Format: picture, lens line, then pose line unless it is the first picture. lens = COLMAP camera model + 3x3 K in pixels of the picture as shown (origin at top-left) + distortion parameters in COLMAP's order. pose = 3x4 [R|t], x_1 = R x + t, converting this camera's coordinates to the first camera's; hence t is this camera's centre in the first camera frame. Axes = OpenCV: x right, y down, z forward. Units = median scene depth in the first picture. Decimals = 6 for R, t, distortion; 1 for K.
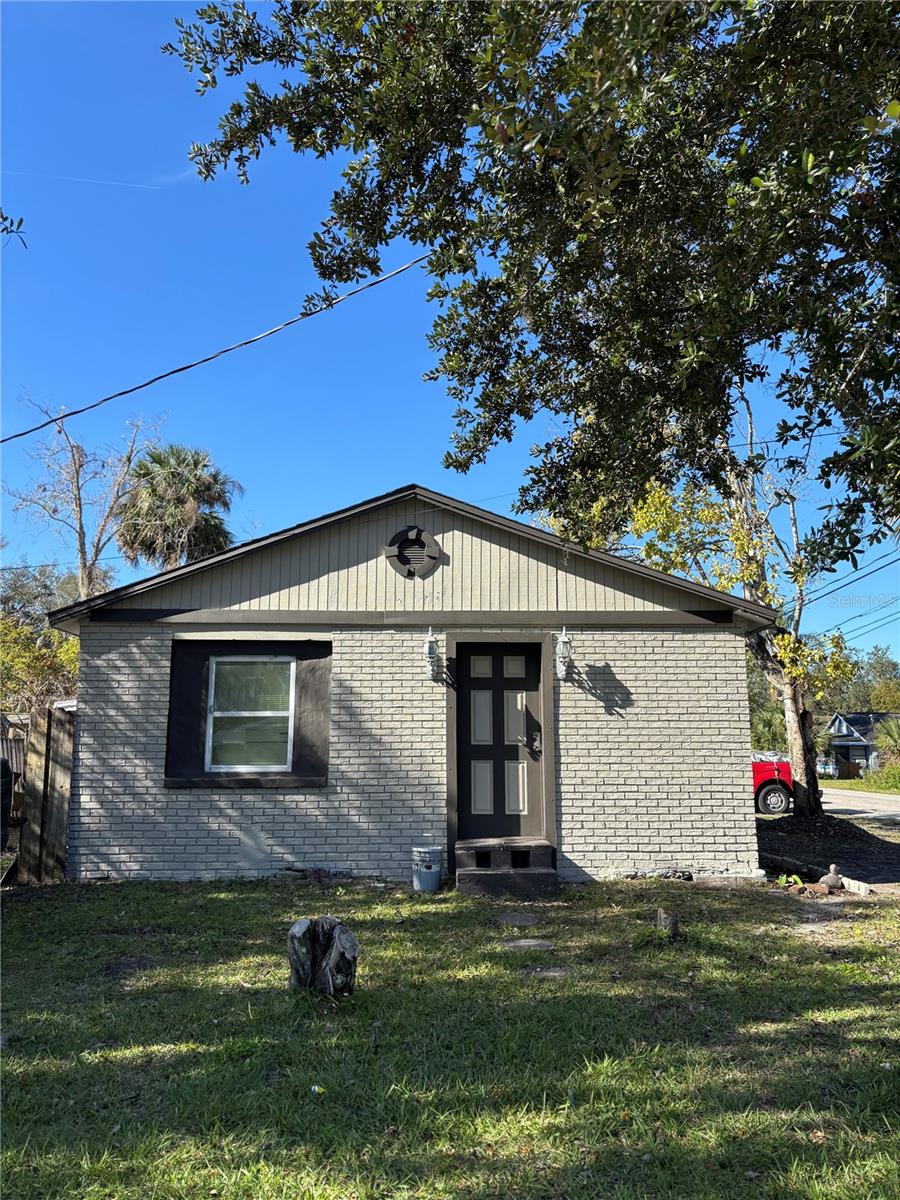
lens RADIAL K [[901.4, 0, 450.0], [0, 901.4, 610.6], [0, 0, 1]] dist [0.042161, -0.001178]
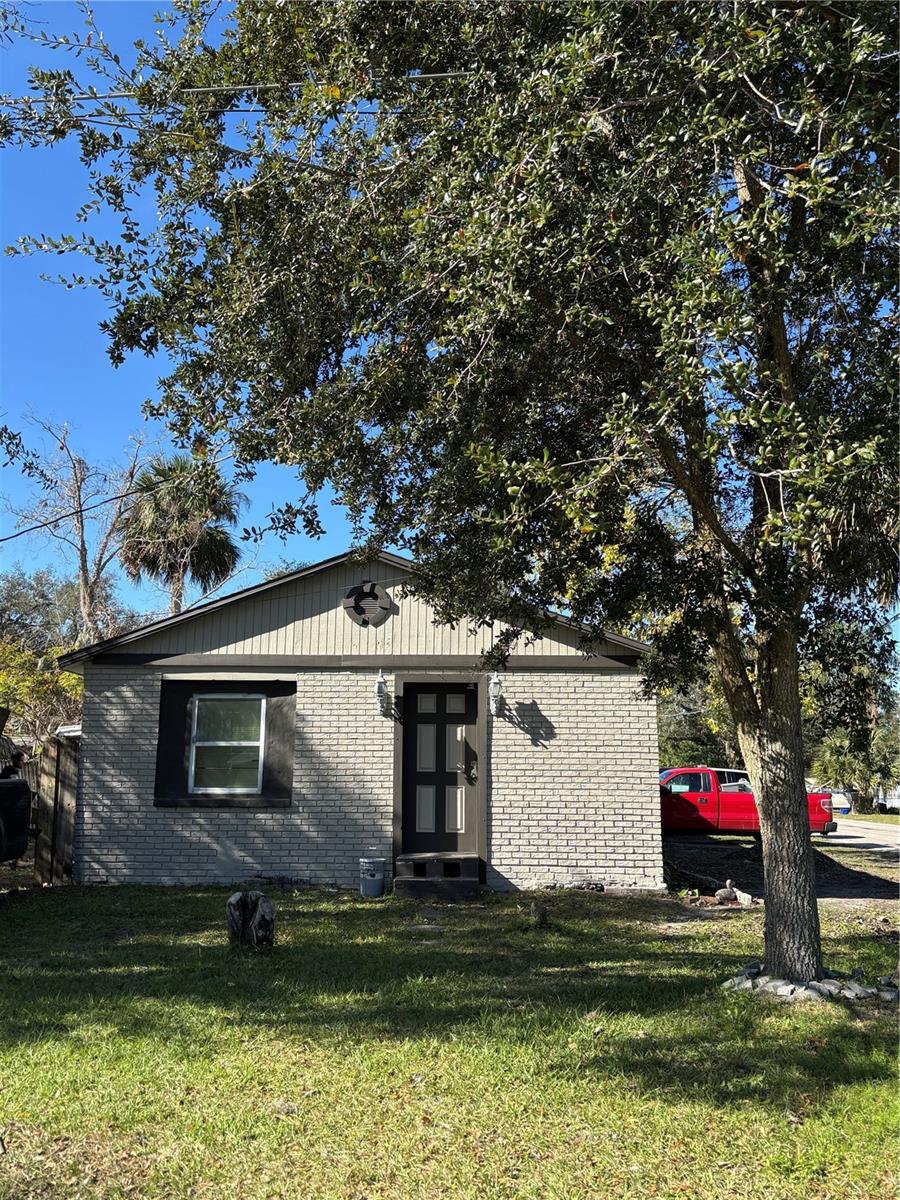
lens RADIAL K [[1078.0, 0, 443.4], [0, 1078.0, 602.1], [0, 0, 1]] dist [0.094330, -0.140047]
pose [[0.997933, -0.001923, -0.064232, 0.148524], [0.001448, 0.999971, -0.007434, -0.057941], [0.064245, 0.007325, 0.997907, -0.379777]]
